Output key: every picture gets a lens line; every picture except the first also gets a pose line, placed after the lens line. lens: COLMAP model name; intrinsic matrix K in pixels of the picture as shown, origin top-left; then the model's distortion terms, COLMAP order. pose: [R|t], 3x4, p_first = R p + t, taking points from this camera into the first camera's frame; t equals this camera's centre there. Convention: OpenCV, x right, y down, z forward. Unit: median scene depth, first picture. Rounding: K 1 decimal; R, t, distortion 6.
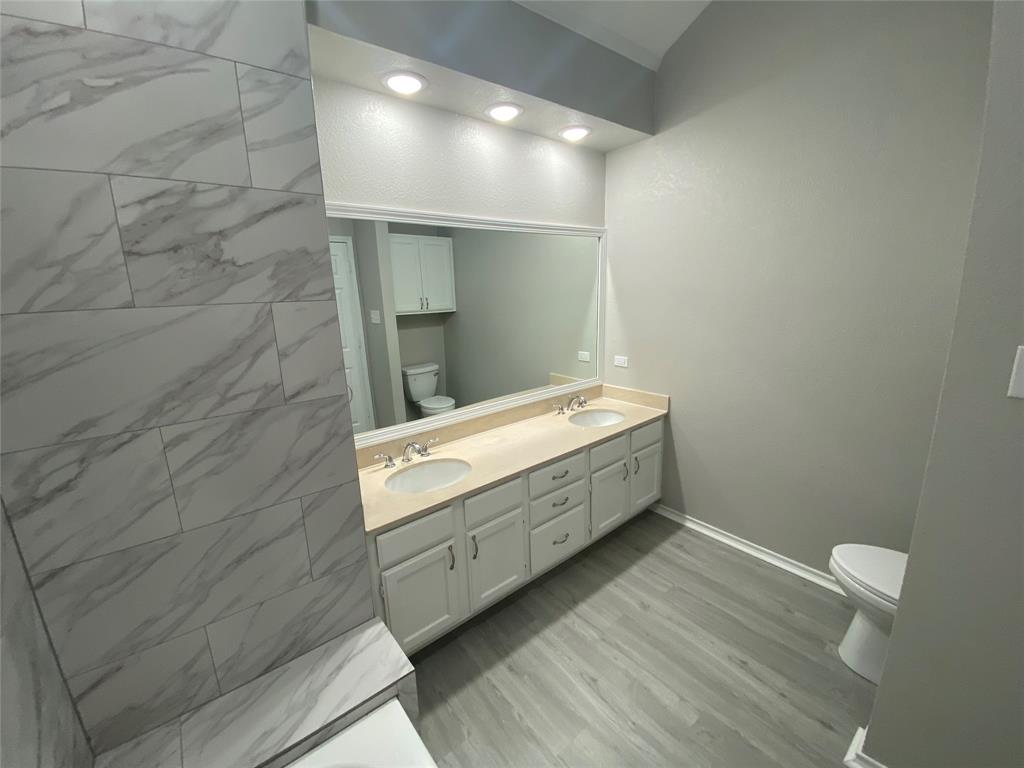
lens RADIAL K [[416.3, 0, 511.0], [0, 416.3, 383.3], [0, 0, 1]] dist [-0.000767, -0.011330]
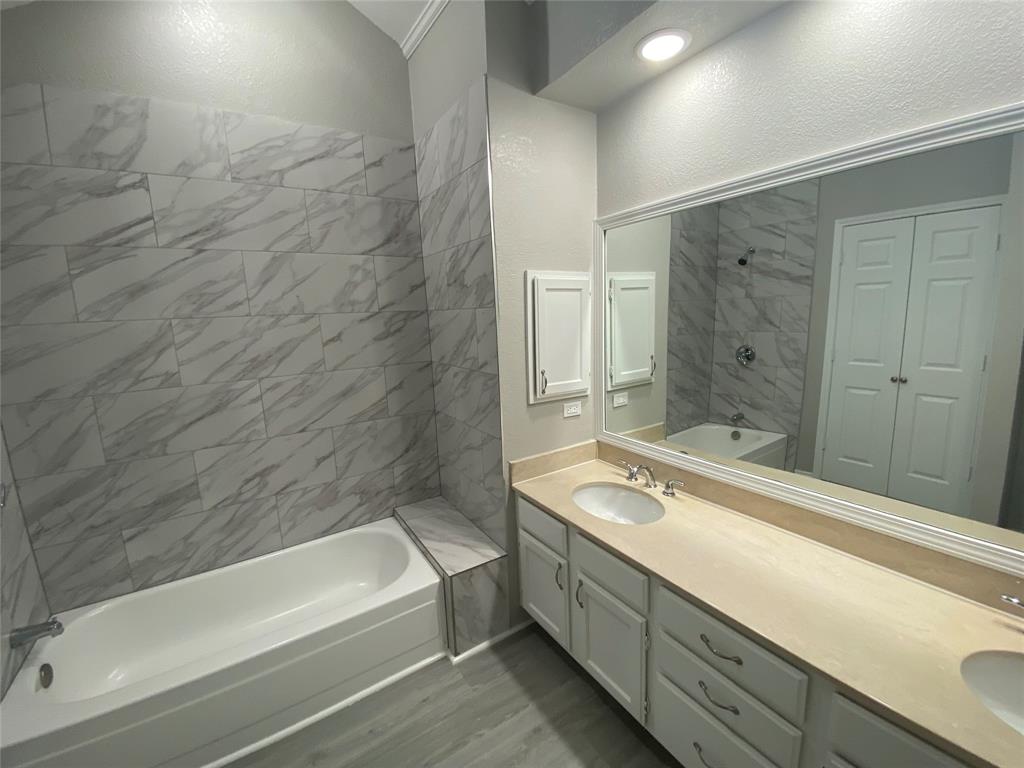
lens RADIAL K [[416.3, 0, 520.5], [0, 416.3, 383.9], [0, 0, 1]] dist [-0.000767, -0.011330]
pose [[-0.104003, 0.201230, -0.974007, 0.821041], [-0.186558, 0.957988, 0.217841, -0.227243], [0.976923, 0.204365, -0.062093, 1.016905]]
